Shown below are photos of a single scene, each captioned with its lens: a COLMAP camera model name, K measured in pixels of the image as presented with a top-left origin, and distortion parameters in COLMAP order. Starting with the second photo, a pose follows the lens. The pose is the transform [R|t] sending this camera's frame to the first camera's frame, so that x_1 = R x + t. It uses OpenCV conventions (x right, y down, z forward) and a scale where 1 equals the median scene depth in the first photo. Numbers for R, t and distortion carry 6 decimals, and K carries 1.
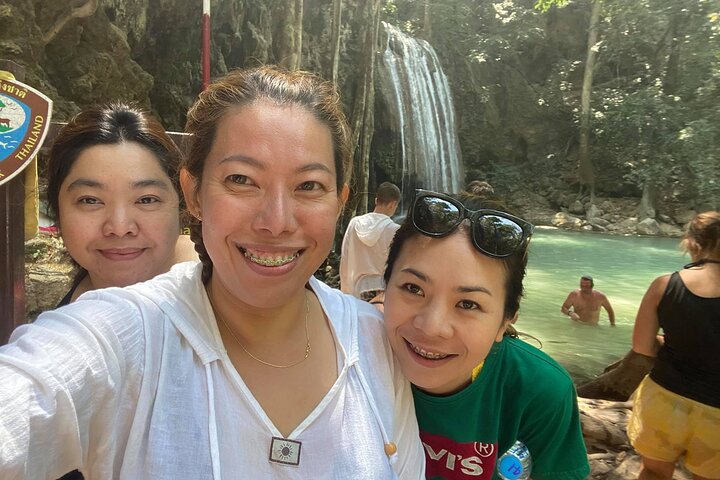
lens RADIAL K [[578.4, 0, 359.4], [0, 578.4, 236.1], [0, 0, 1]] dist [0.110357, -0.183159]
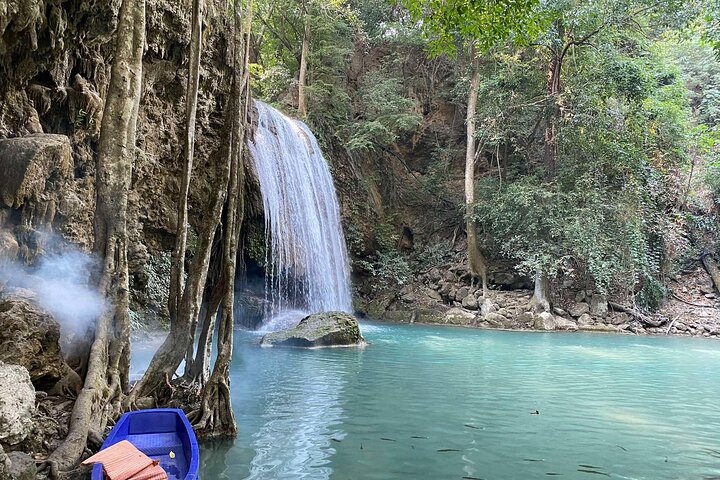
lens RADIAL K [[578.4, 0, 359.4], [0, 578.4, 236.1], [0, 0, 1]] dist [0.110357, -0.183159]
pose [[0.975615, 0.000826, 0.219488, 0.004034], [0.035422, 0.986293, -0.161159, -0.009964], [-0.216612, 0.165004, 0.962213, 0.151820]]
